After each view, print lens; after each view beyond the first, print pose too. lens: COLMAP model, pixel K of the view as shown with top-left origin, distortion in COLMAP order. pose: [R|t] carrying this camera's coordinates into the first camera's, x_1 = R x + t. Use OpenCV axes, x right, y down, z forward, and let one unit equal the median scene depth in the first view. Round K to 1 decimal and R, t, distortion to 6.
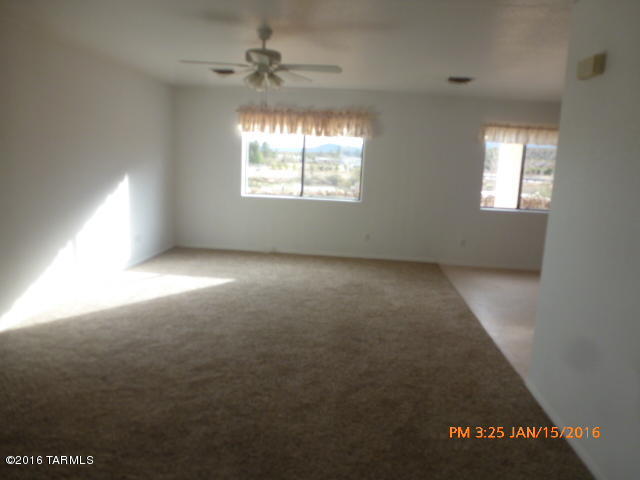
lens RADIAL K [[465.2, 0, 324.7], [0, 465.2, 240.2], [0, 0, 1]] dist [-0.066482, 0.005010]
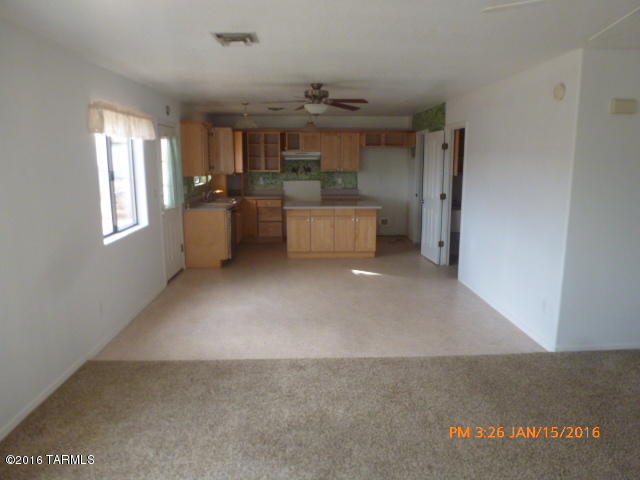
lens RADIAL K [[465.2, 0, 324.7], [0, 465.2, 240.2], [0, 0, 1]] dist [-0.066482, 0.005010]
pose [[-0.108390, -0.219902, 0.969482, -0.379593], [0.170100, 0.956742, 0.236030, -0.225482], [-0.979448, 0.190492, -0.066296, 1.016910]]
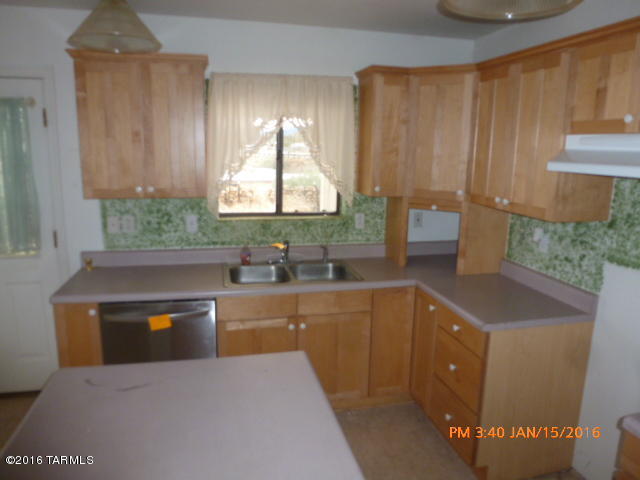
lens RADIAL K [[450.7, 0, 320.0], [0, 450.7, 240.0], [0, 0, 1]] dist [-0.059966, 0.002034]
pose [[0.956604, -0.092163, 0.276434, 1.135209], [0.081399, 0.995417, 0.050189, -0.103941], [-0.279792, -0.025509, 0.959722, 0.685621]]
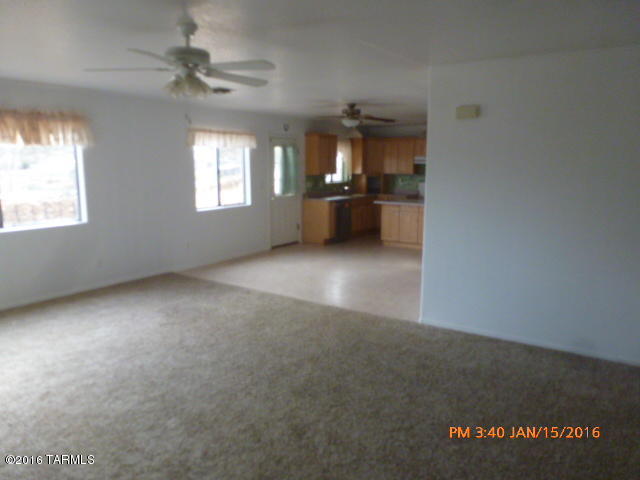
lens RADIAL K [[465.2, 0, 324.7], [0, 465.2, 240.2], [0, 0, 1]] dist [-0.066482, 0.005010]
pose [[0.492523, -0.185320, 0.850340, -0.562114], [0.172124, 0.978508, 0.113557, -0.097167], [-0.853109, 0.090434, 0.513836, 0.307561]]
